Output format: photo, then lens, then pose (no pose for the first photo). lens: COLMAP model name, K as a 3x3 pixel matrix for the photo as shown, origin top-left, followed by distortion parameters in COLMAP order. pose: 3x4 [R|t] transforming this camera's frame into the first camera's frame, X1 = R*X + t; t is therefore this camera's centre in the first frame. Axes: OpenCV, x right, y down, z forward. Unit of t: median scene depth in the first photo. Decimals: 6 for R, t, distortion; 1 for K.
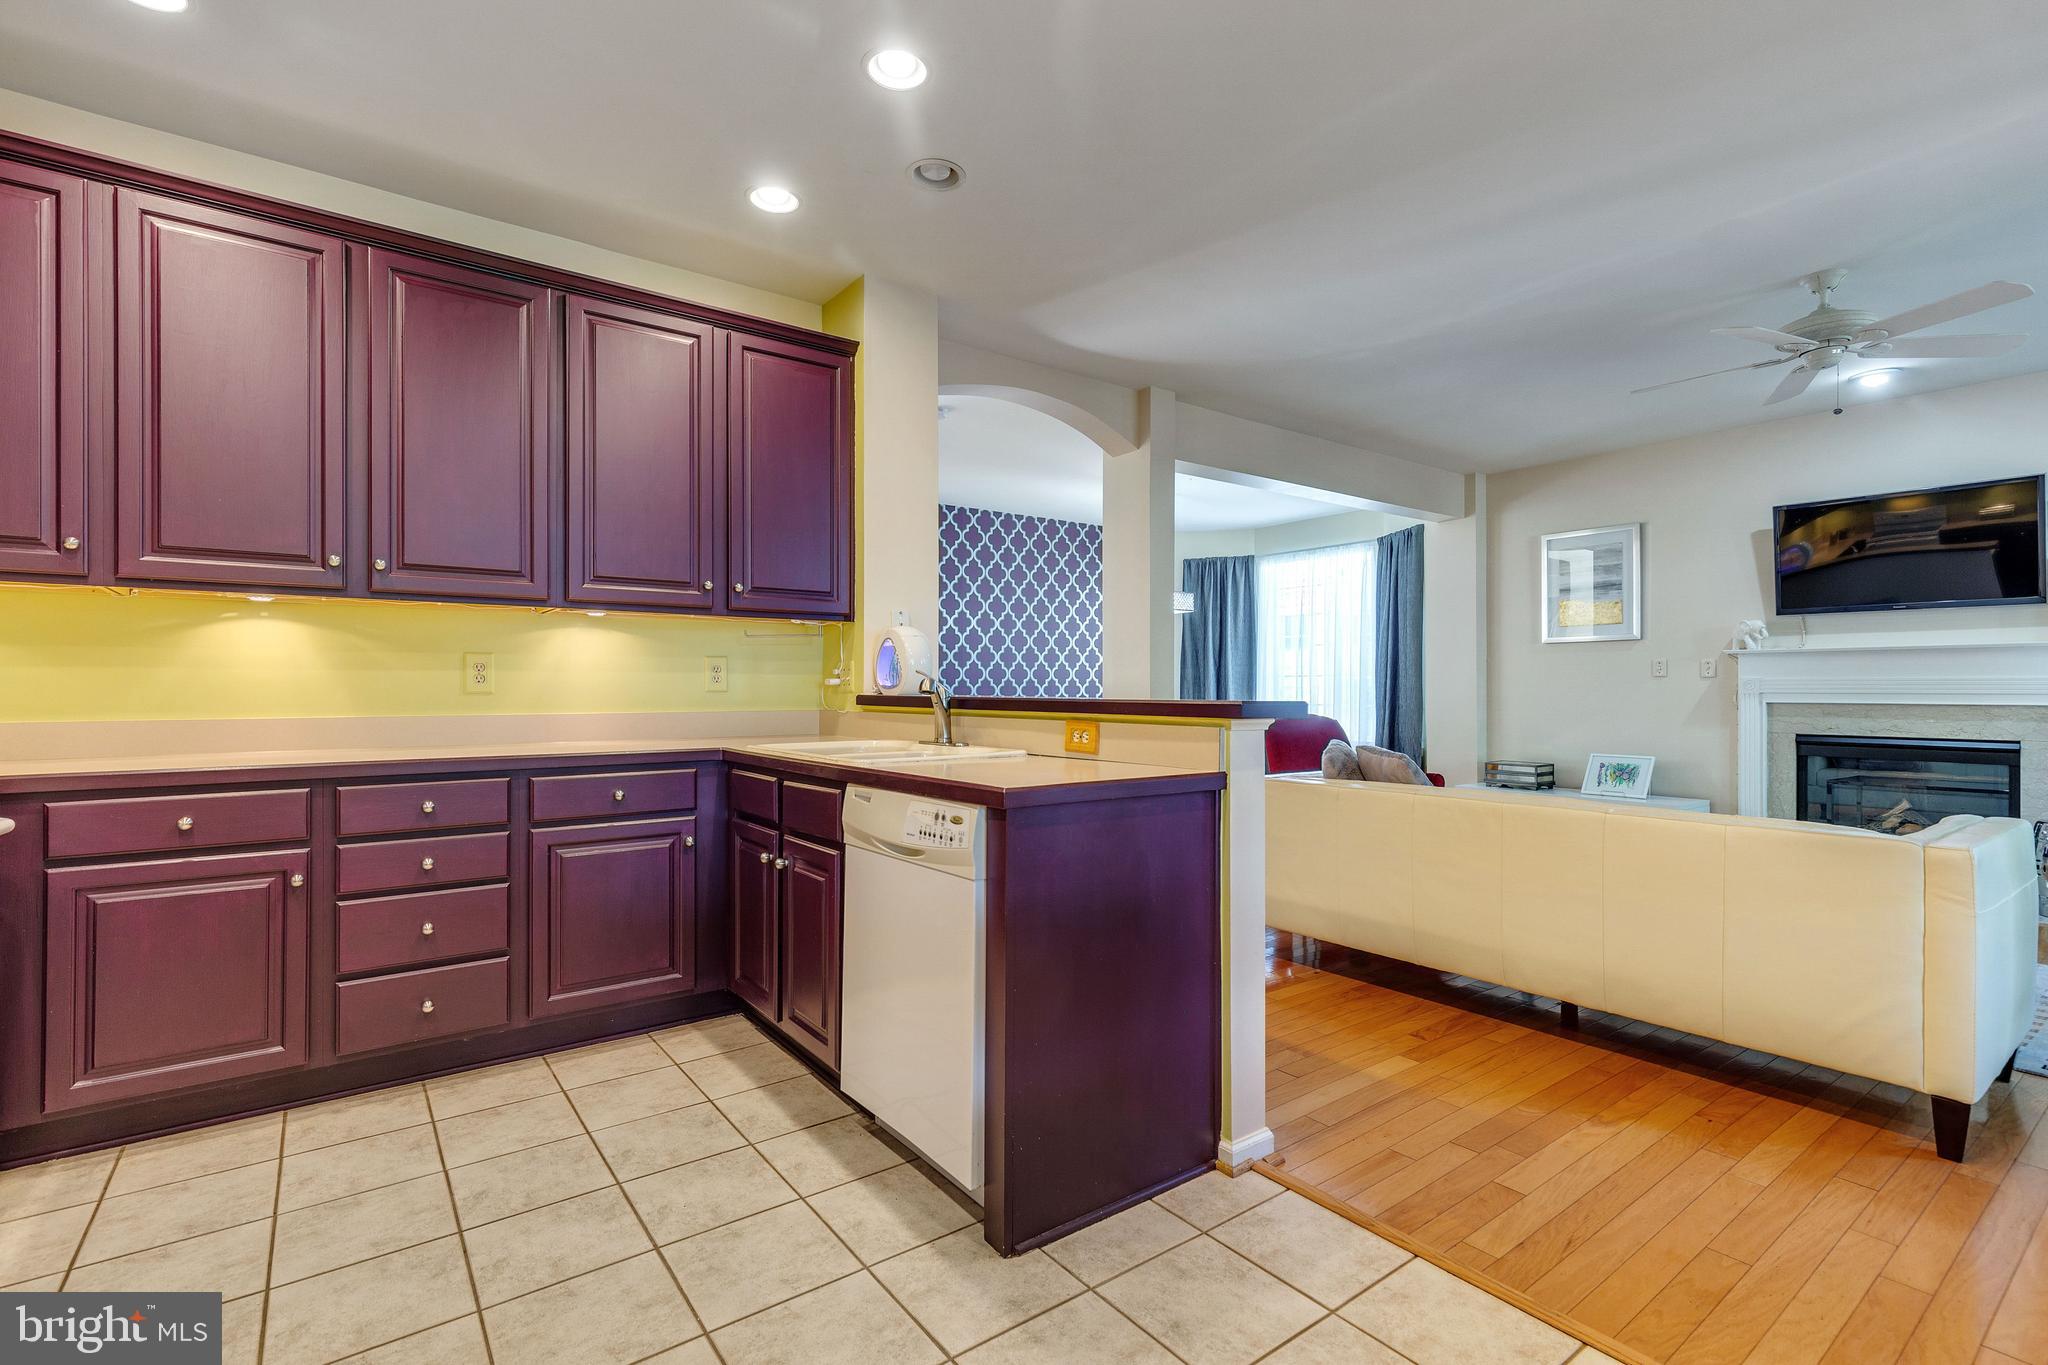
lens RADIAL K [[955.8, 0, 1018.9], [0, 955.8, 689.2], [0, 0, 1]] dist [0.020030, -0.000884]
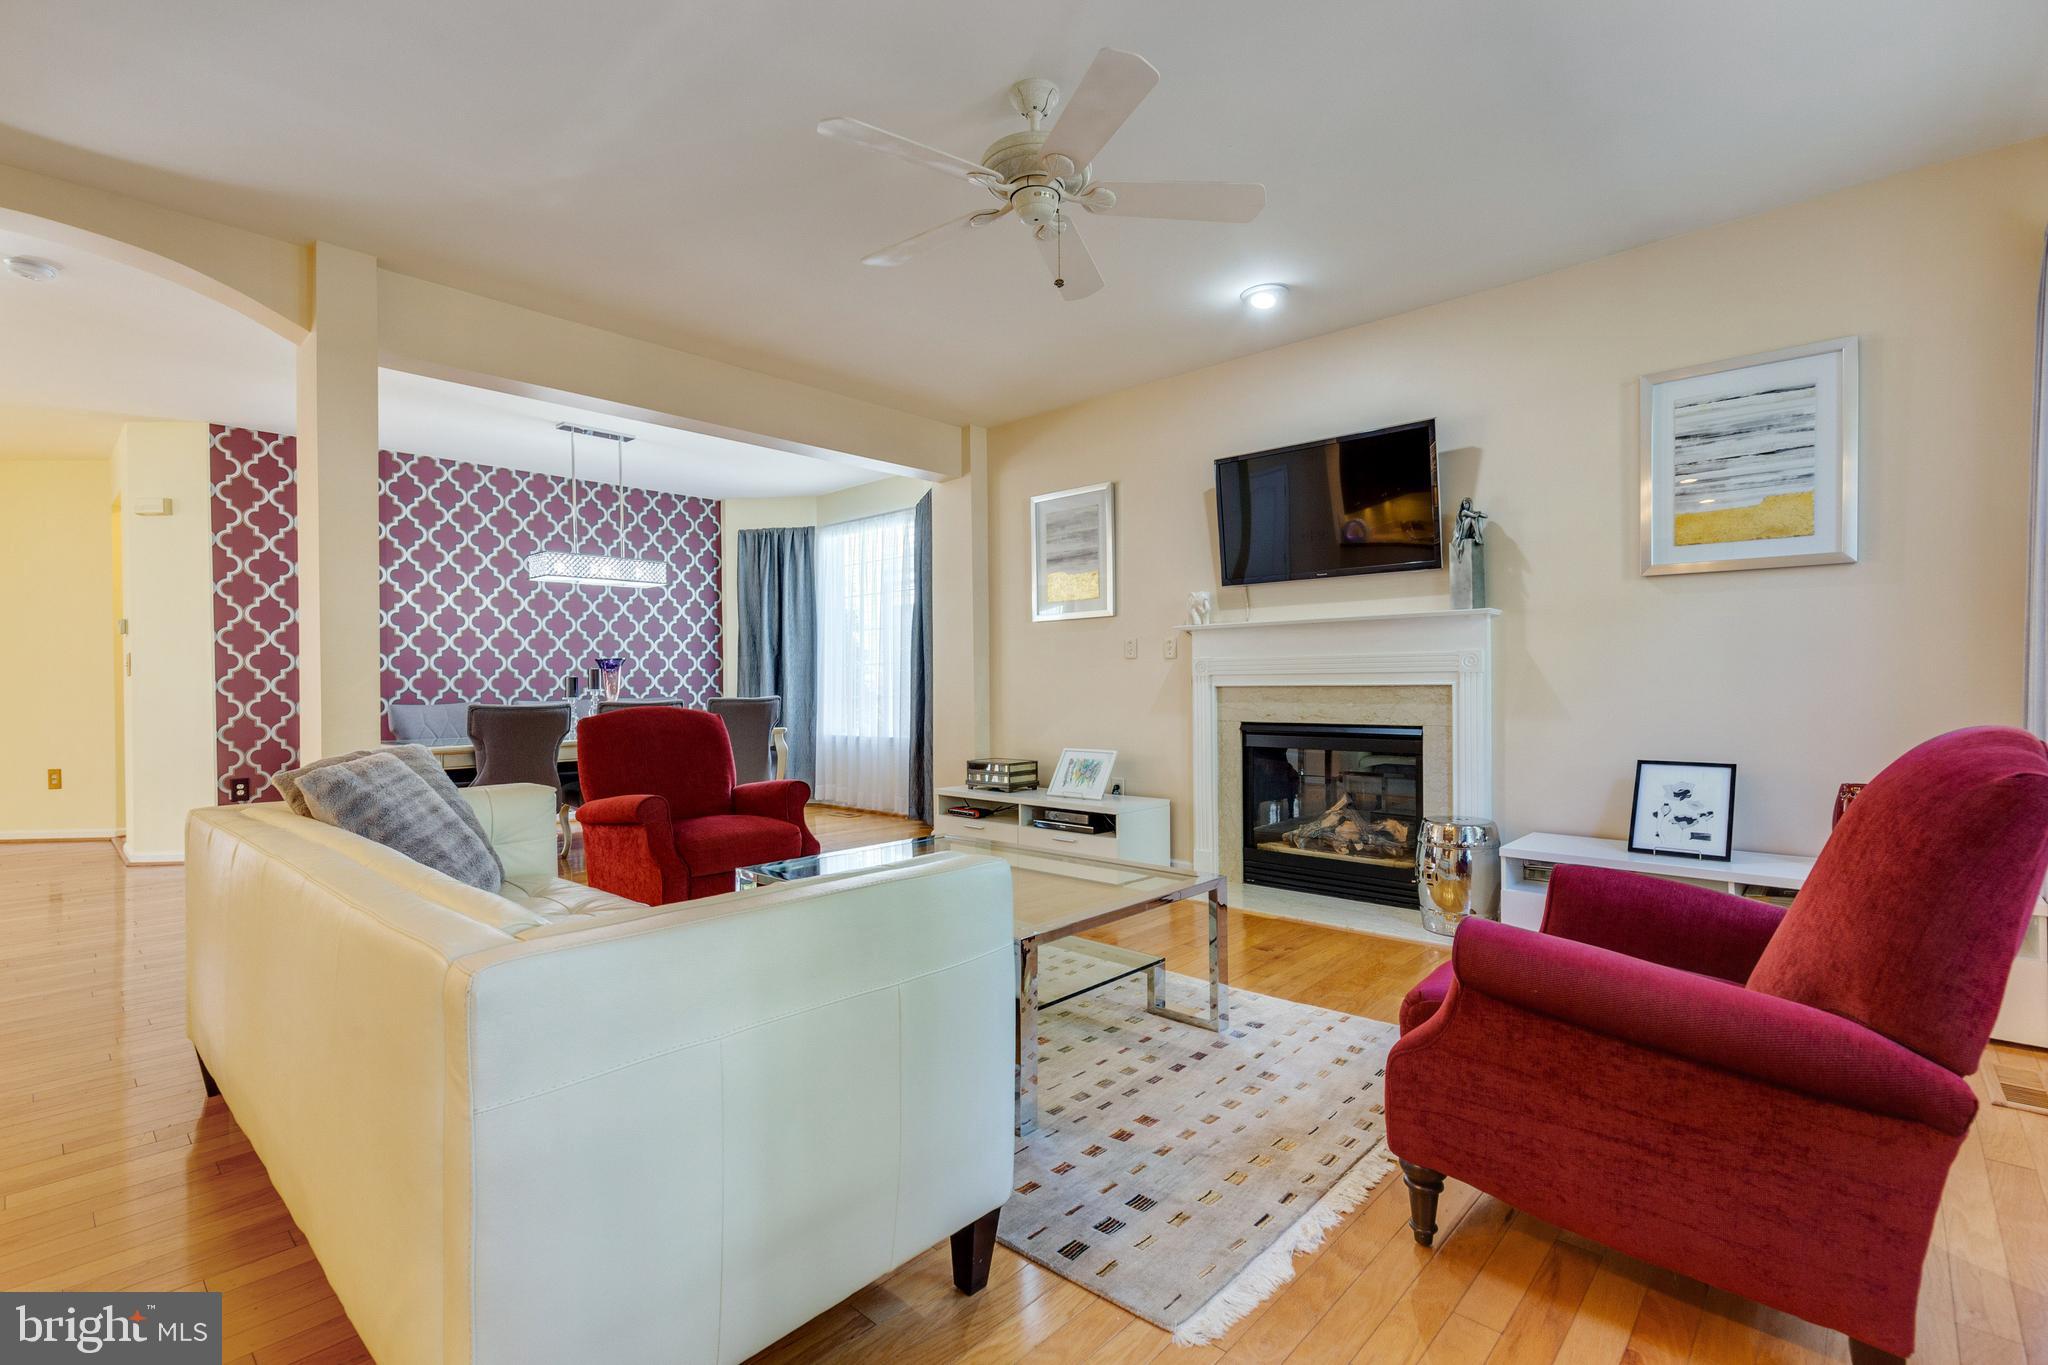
lens RADIAL K [[916.3, 0, 1021.8], [0, 916.3, 694.0], [0, 0, 1]] dist [-0.009045, -0.000291]
pose [[0.979456, -0.009374, 0.201440, 0.440197], [0.007965, 0.999938, 0.007803, 0.013024], [-0.201501, -0.006039, 0.979470, 0.230121]]
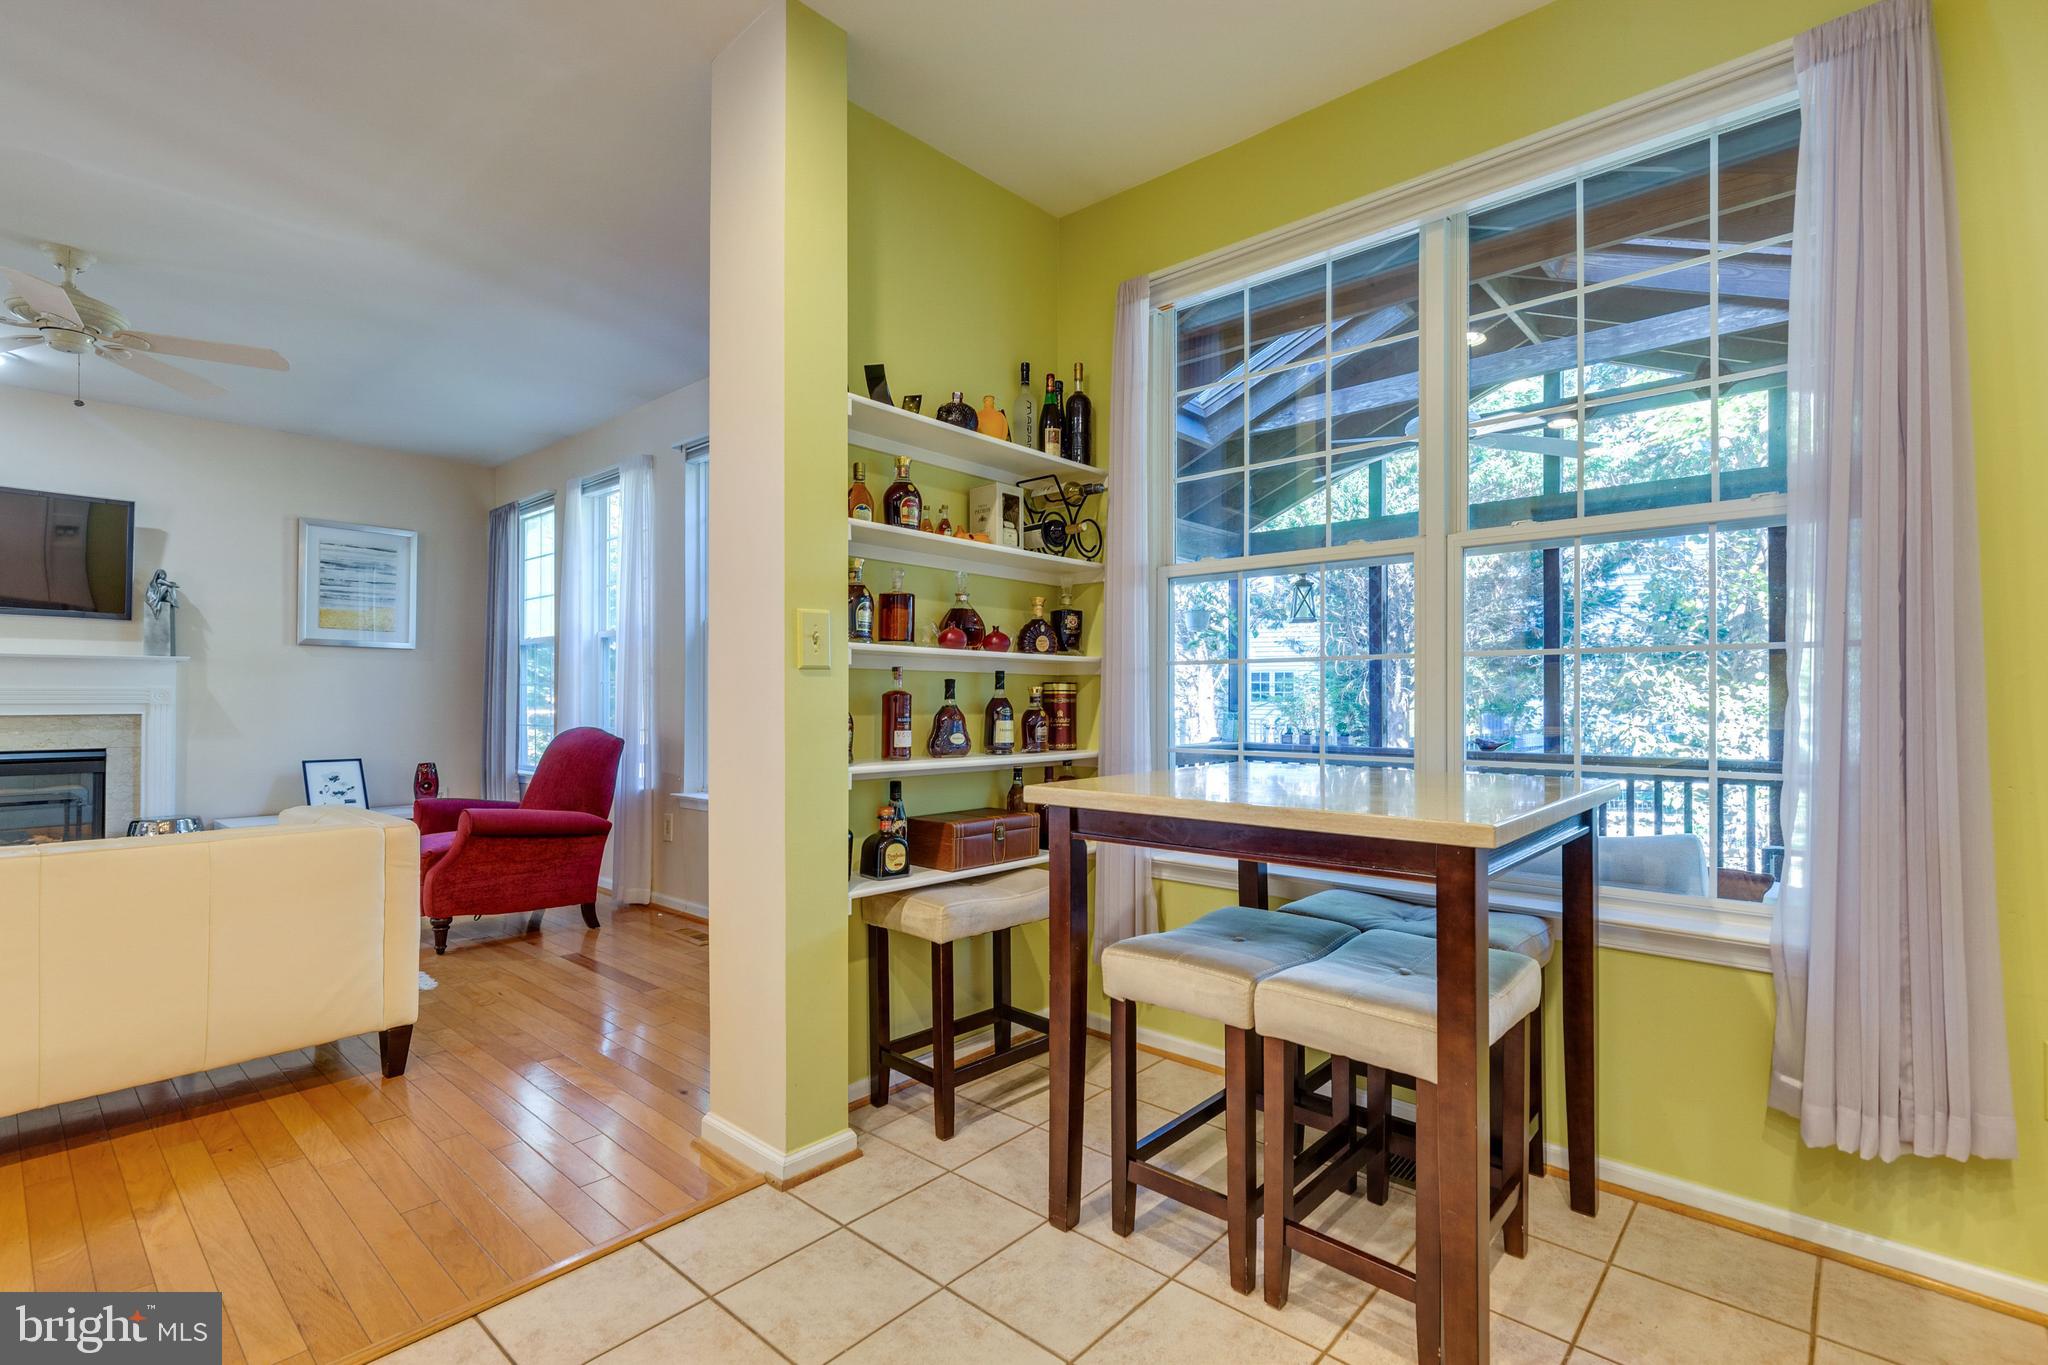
lens RADIAL K [[955.8, 0, 1018.9], [0, 955.8, 689.2], [0, 0, 1]] dist [0.020030, -0.000884]
pose [[-0.210286, 0.011798, 0.977569, -0.188761], [0.001751, 0.999930, -0.011691, 0.002747], [-0.977638, -0.000747, -0.210292, 0.216871]]
